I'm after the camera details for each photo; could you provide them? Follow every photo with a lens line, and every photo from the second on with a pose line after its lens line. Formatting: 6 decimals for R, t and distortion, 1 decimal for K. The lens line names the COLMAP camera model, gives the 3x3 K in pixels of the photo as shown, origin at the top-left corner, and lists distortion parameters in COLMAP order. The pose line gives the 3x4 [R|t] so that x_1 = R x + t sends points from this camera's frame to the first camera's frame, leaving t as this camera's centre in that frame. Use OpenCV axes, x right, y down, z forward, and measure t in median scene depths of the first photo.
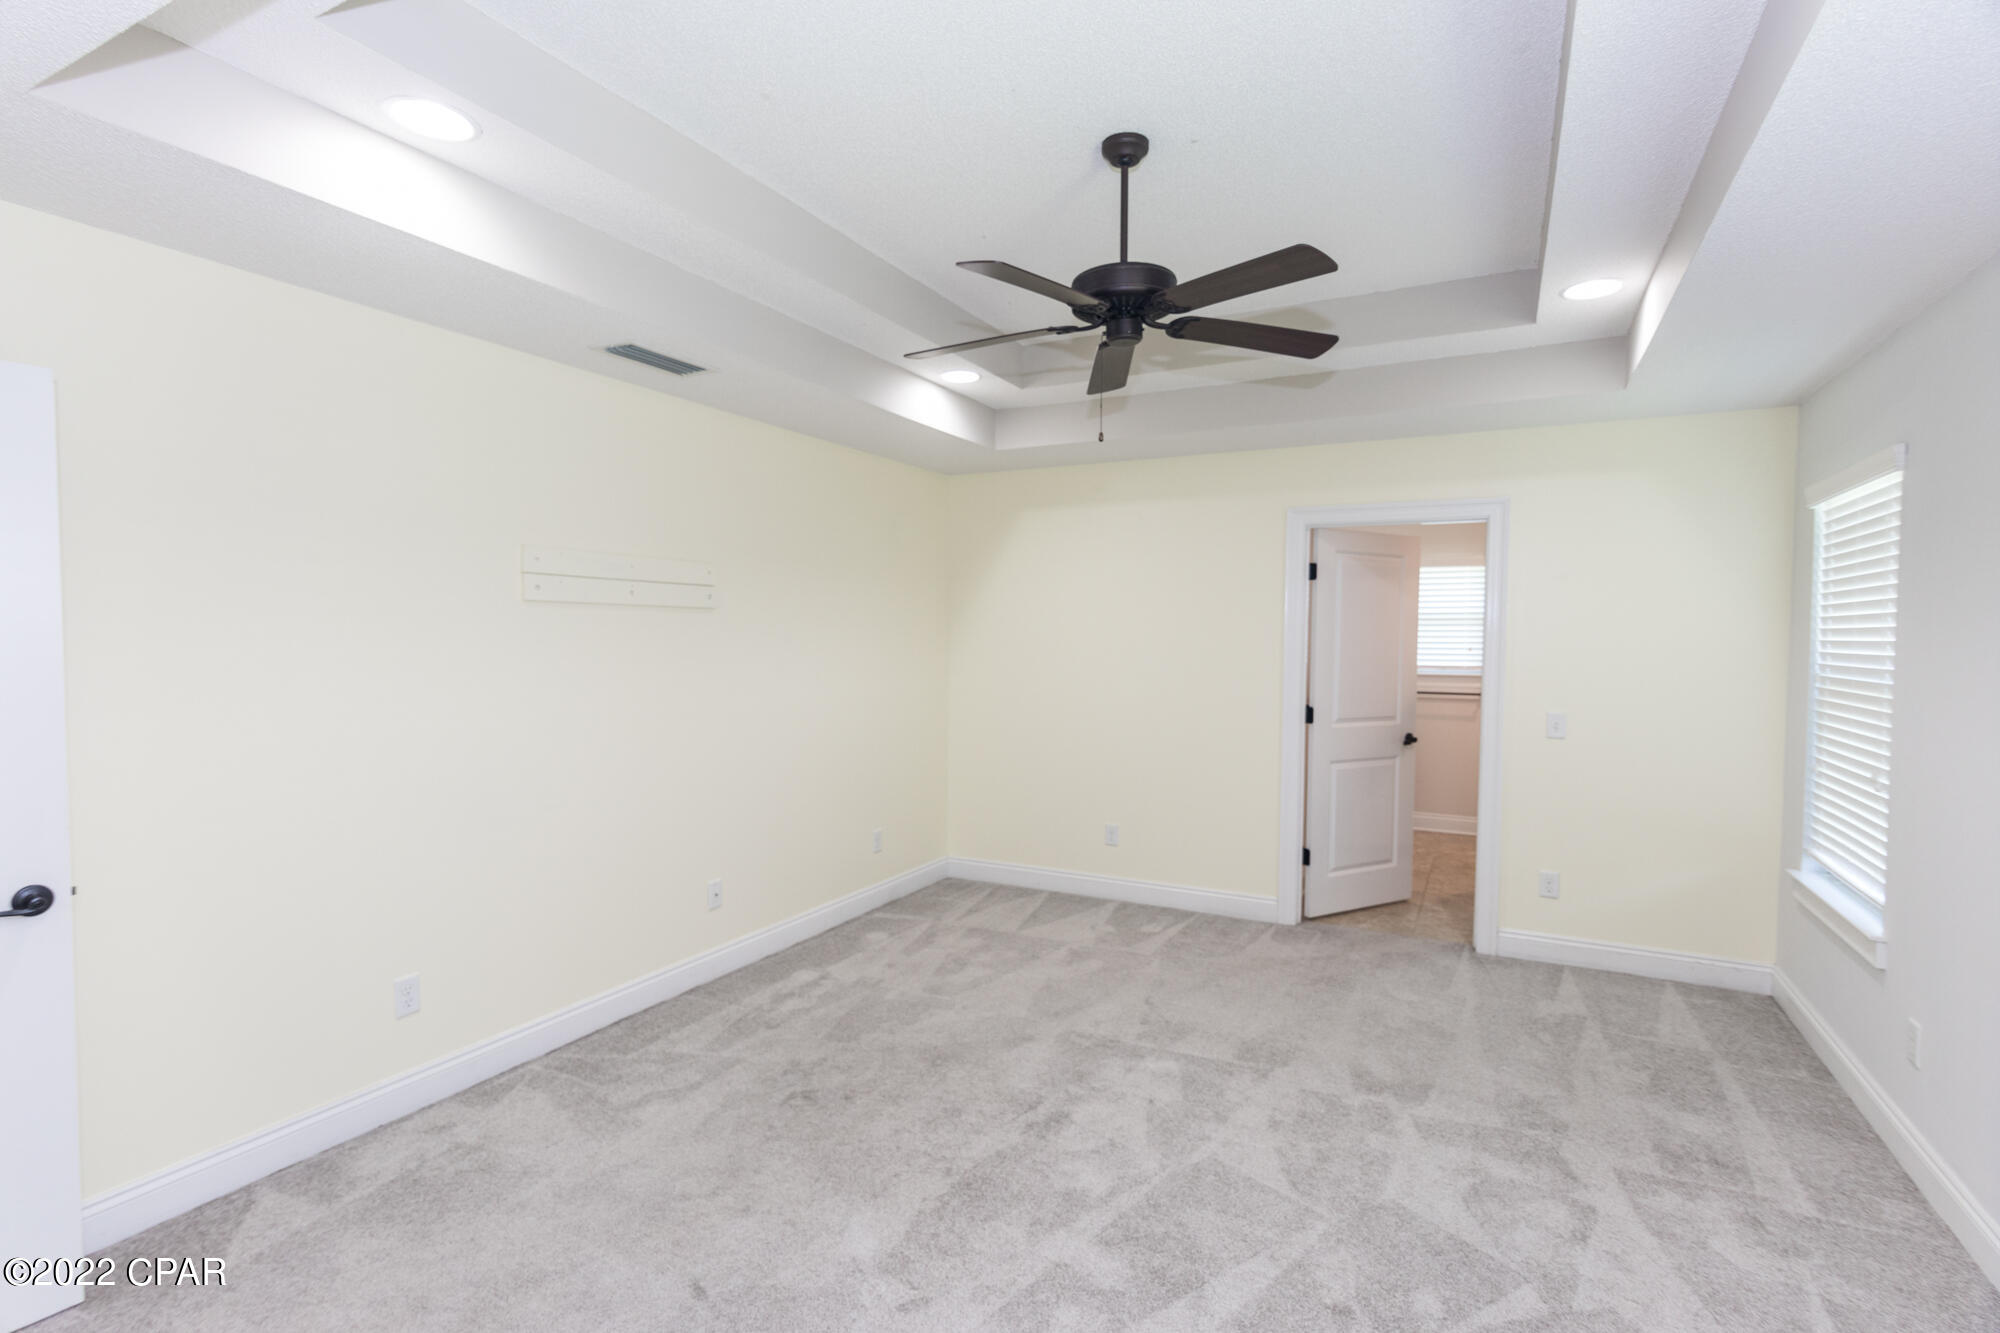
lens RADIAL K [[990.3, 0, 1000.8], [0, 990.3, 686.0], [0, 0, 1]] dist [-0.000914, 0.000028]
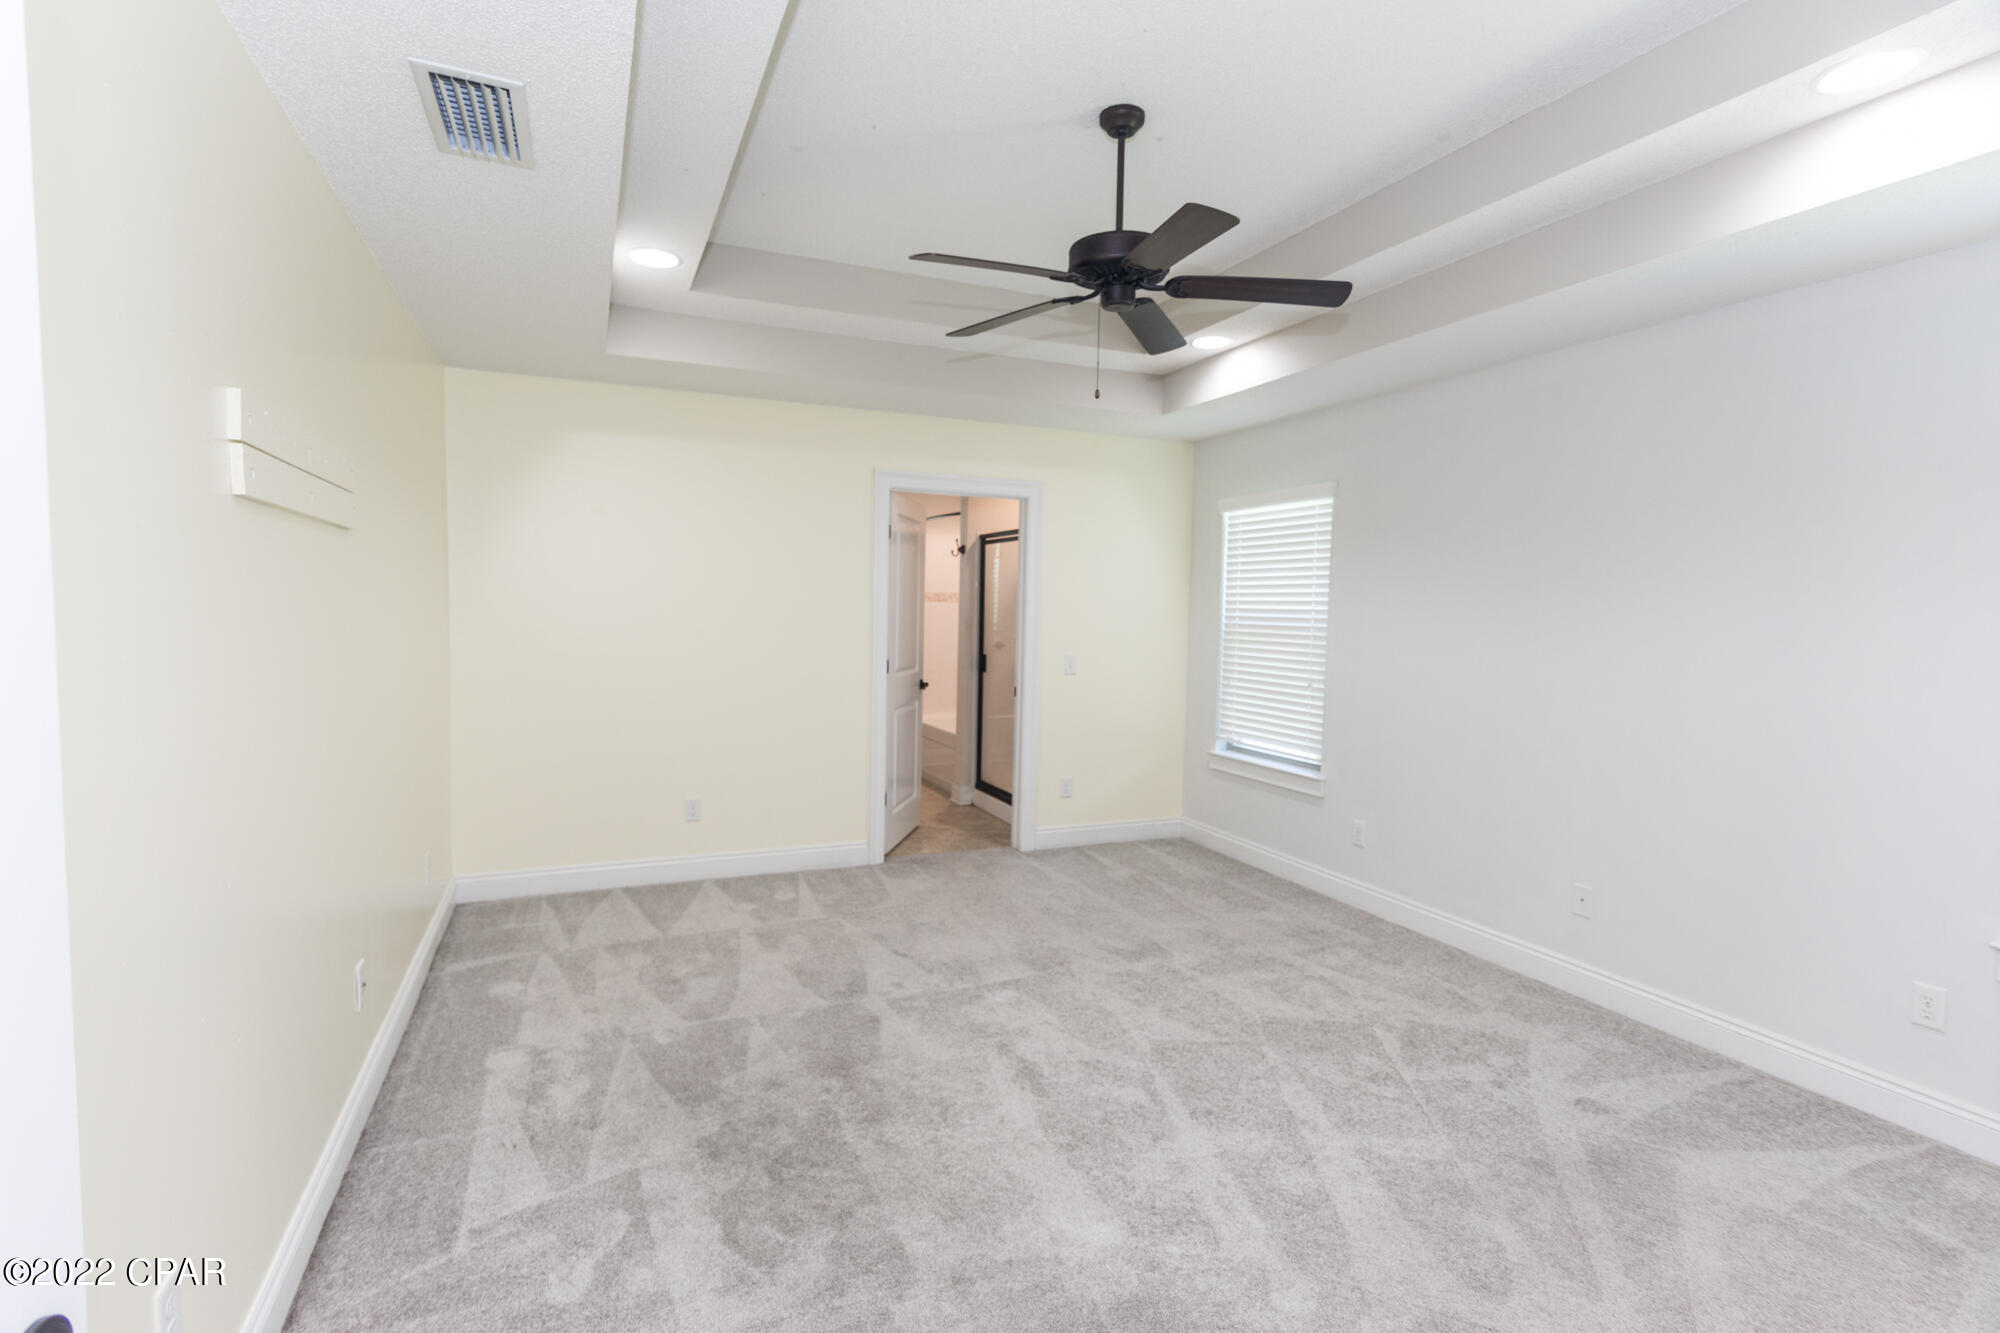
lens RADIAL K [[981.6, 0, 990.6], [0, 981.6, 674.0], [0, 0, 1]] dist [0.004142, -0.000390]
pose [[0.616986, -0.049190, 0.785435, -0.605298], [0.028282, 0.998786, 0.040335, -0.002064], [-0.786466, -0.002672, 0.617628, 0.340692]]
